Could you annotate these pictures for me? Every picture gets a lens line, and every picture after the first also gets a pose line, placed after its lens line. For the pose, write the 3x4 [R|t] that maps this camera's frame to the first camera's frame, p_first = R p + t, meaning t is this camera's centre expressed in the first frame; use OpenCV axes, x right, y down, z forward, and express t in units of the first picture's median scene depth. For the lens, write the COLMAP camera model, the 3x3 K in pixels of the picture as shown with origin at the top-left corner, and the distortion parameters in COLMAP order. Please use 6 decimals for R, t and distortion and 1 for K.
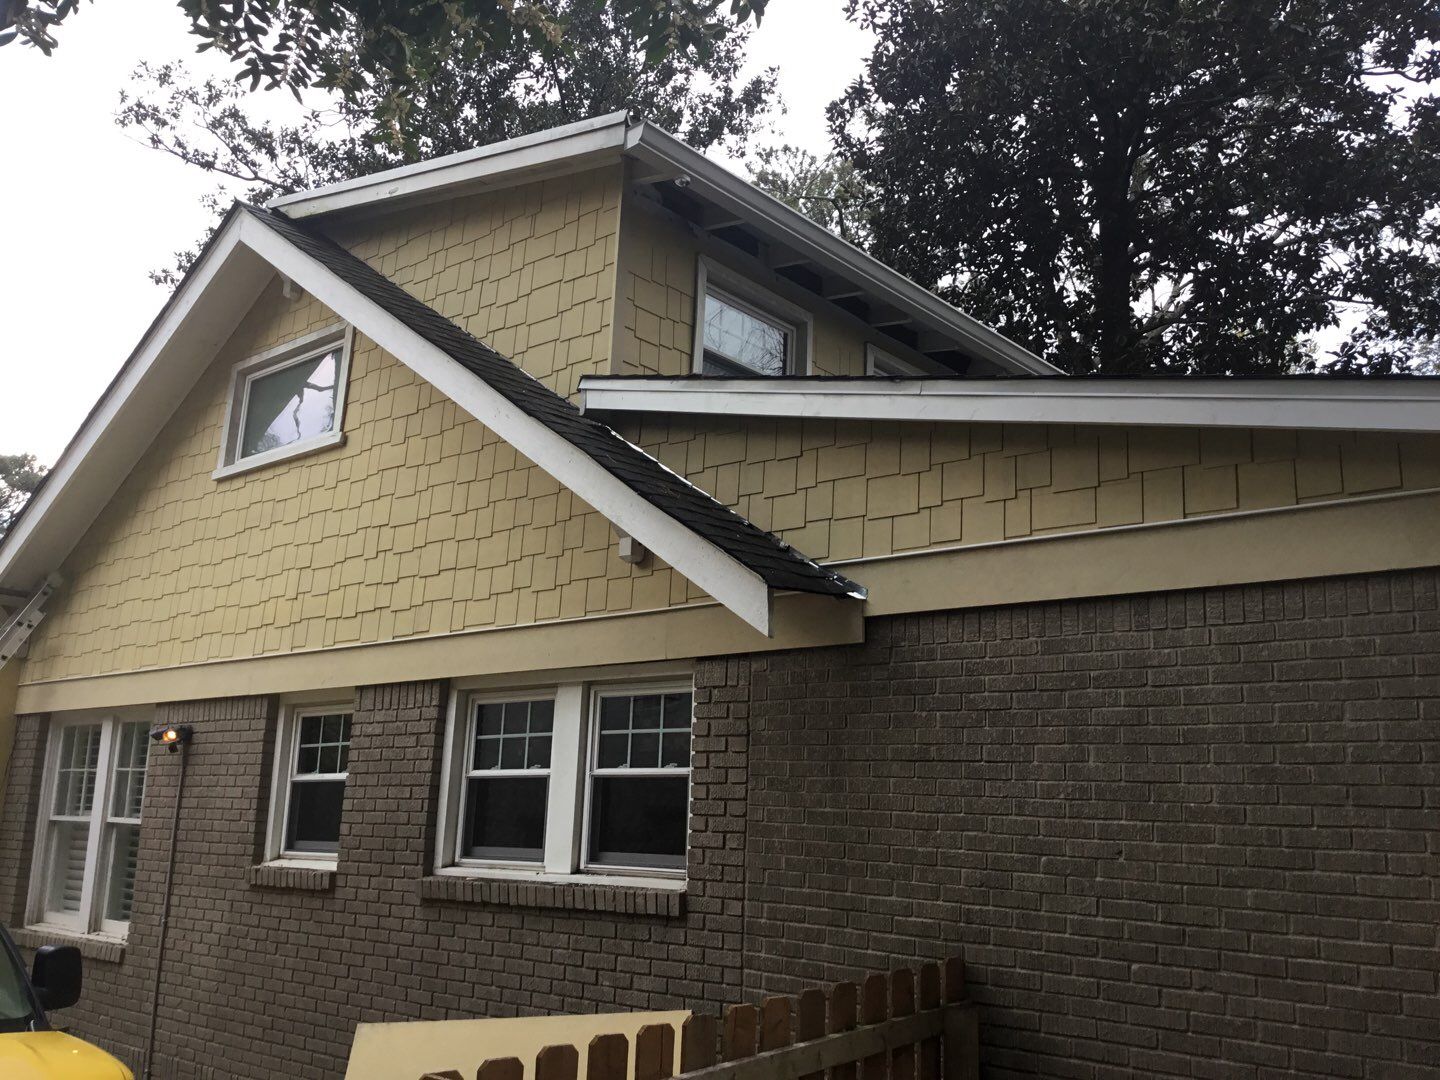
lens RADIAL K [[1290.9, 0, 705.8], [0, 1290.9, 527.6], [0, 0, 1]] dist [0.130948, -0.258500]
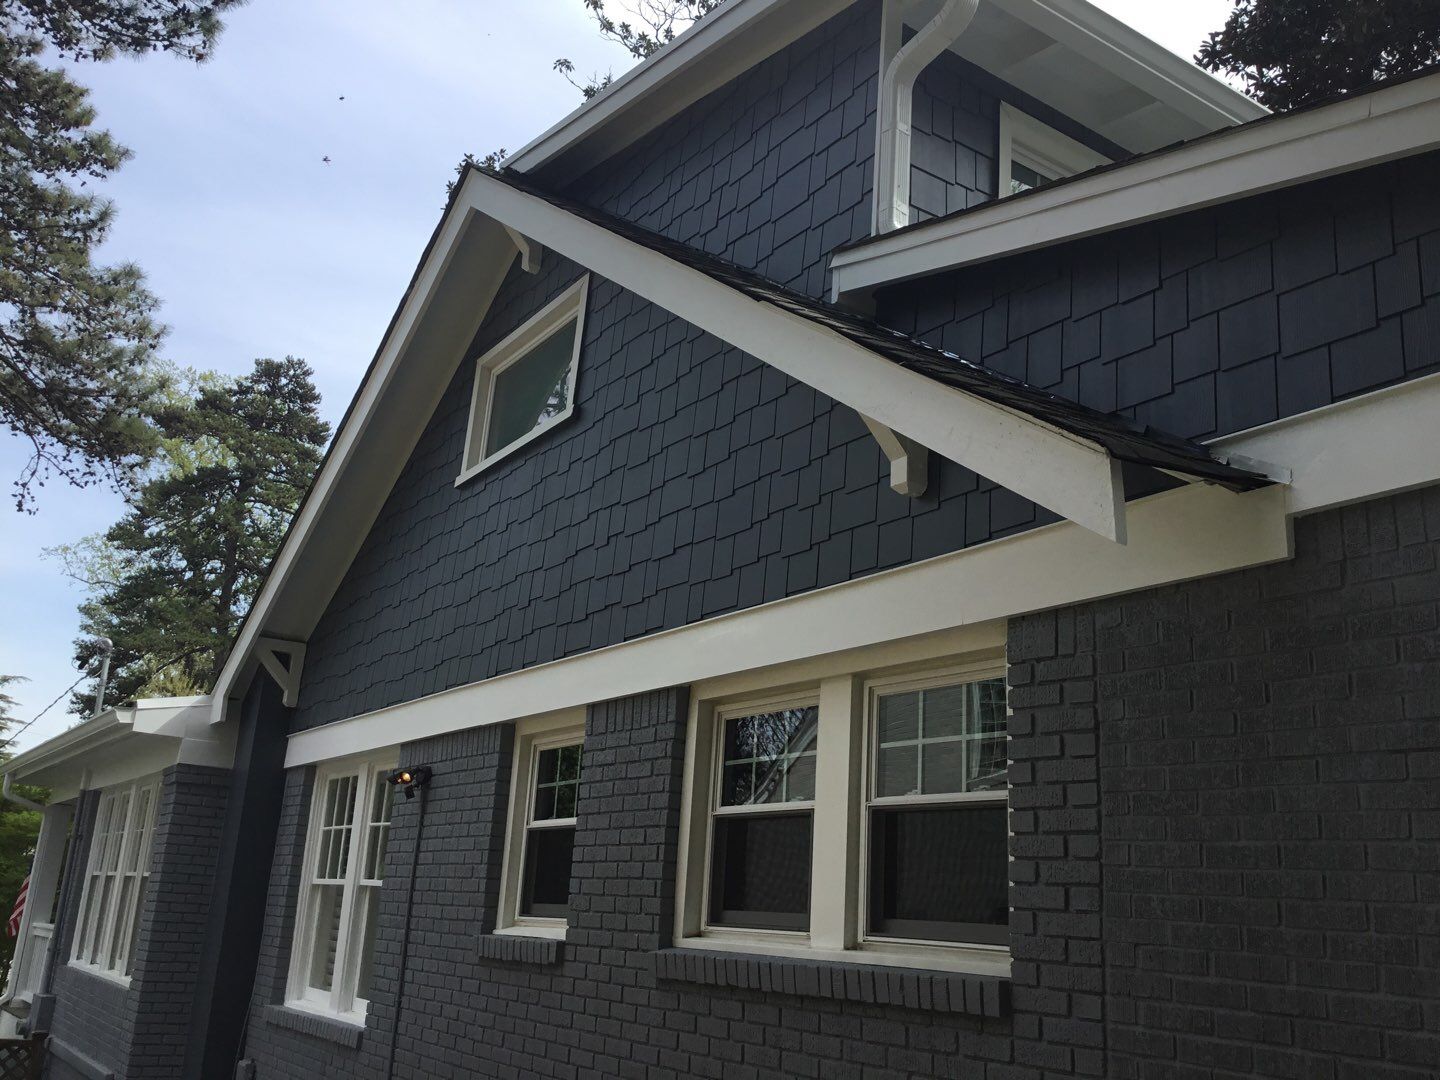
lens RADIAL K [[1290.9, 0, 705.8], [0, 1290.9, 527.6], [0, 0, 1]] dist [0.130948, -0.258500]
pose [[0.964348, -0.050011, -0.259869, 0.015143], [0.029441, 0.996160, -0.082456, 0.085968], [0.262995, 0.071866, 0.962117, 0.260750]]
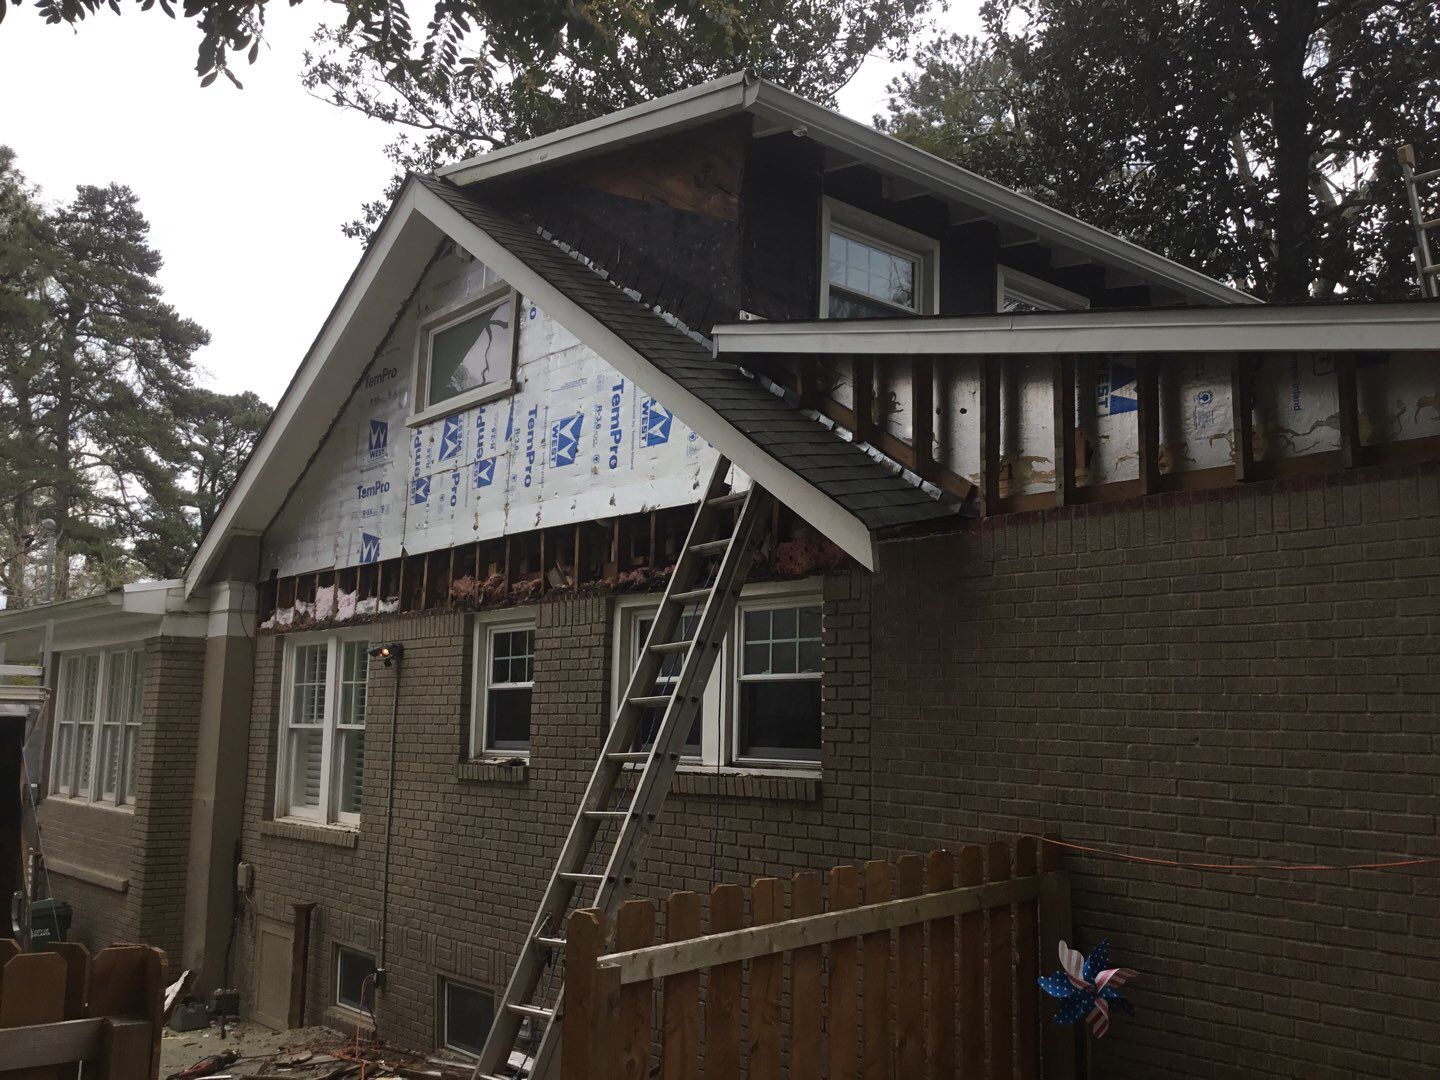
lens RADIAL K [[1282.2, 0, 717.0], [0, 1282.2, 536.1], [0, 0, 1]] dist [0.120098, -0.229059]
pose [[0.989932, -0.034874, -0.137184, 0.044803], [0.045198, 0.996316, 0.072877, -0.013932], [0.134137, -0.078344, 0.987861, -0.081594]]
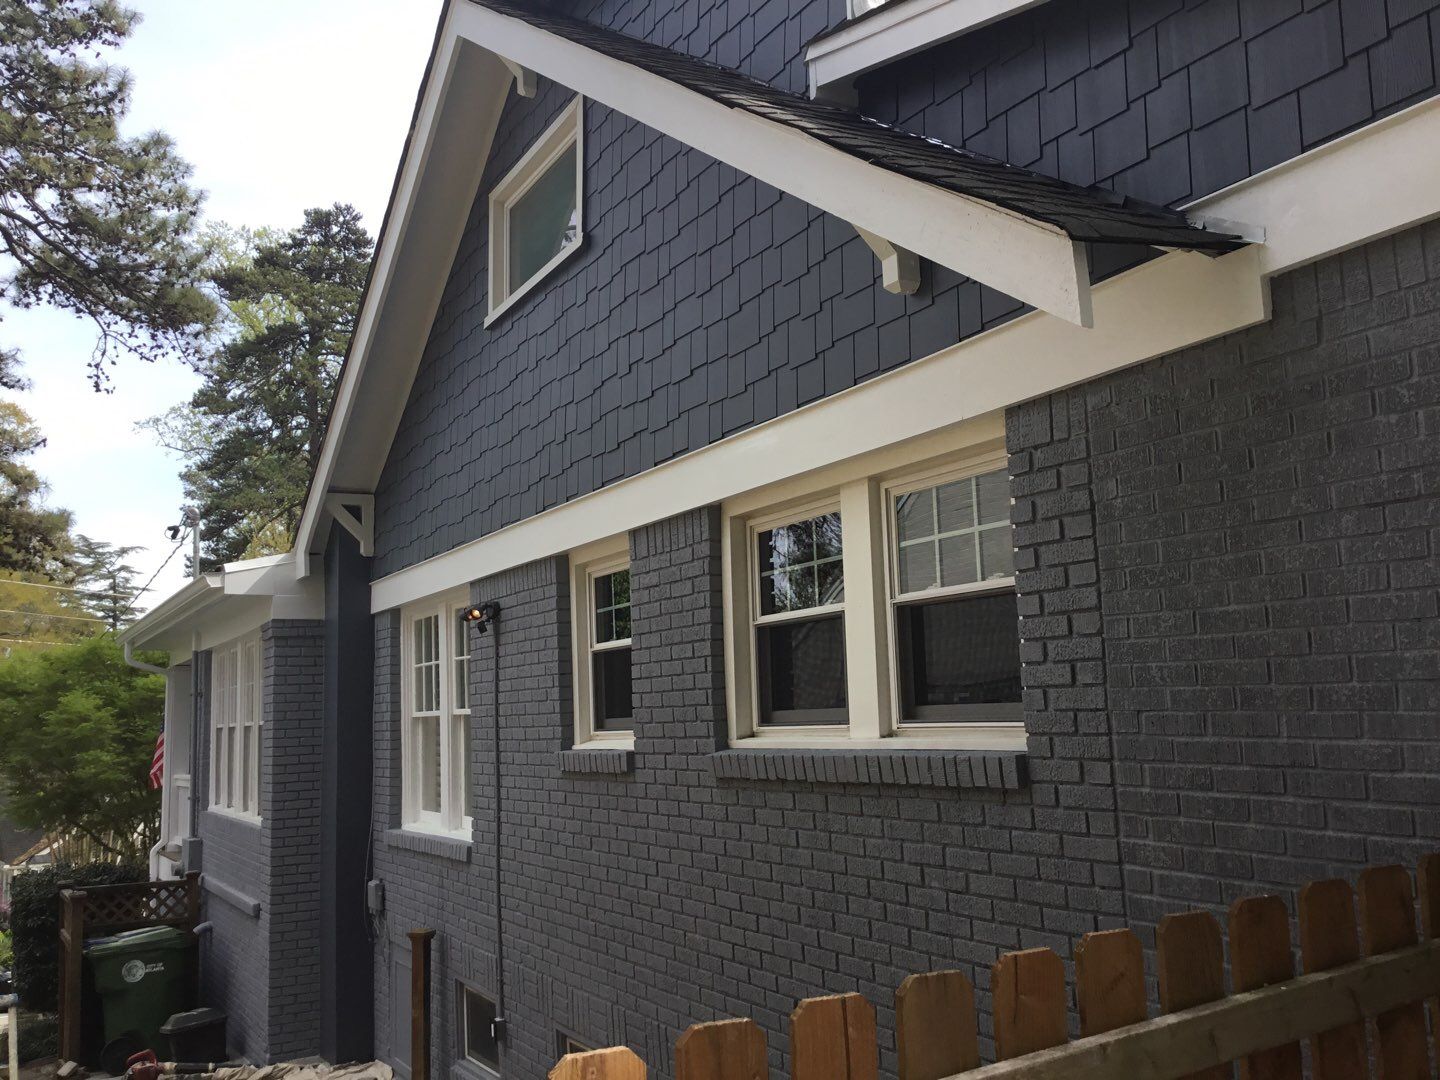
lens RADIAL K [[1290.9, 0, 705.8], [0, 1290.9, 527.6], [0, 0, 1]] dist [0.130948, -0.258500]
pose [[0.936169, -0.111694, -0.333334, 0.052914], [0.139704, 0.988300, 0.061201, 0.080971], [0.322598, -0.103863, 0.940820, 0.262799]]
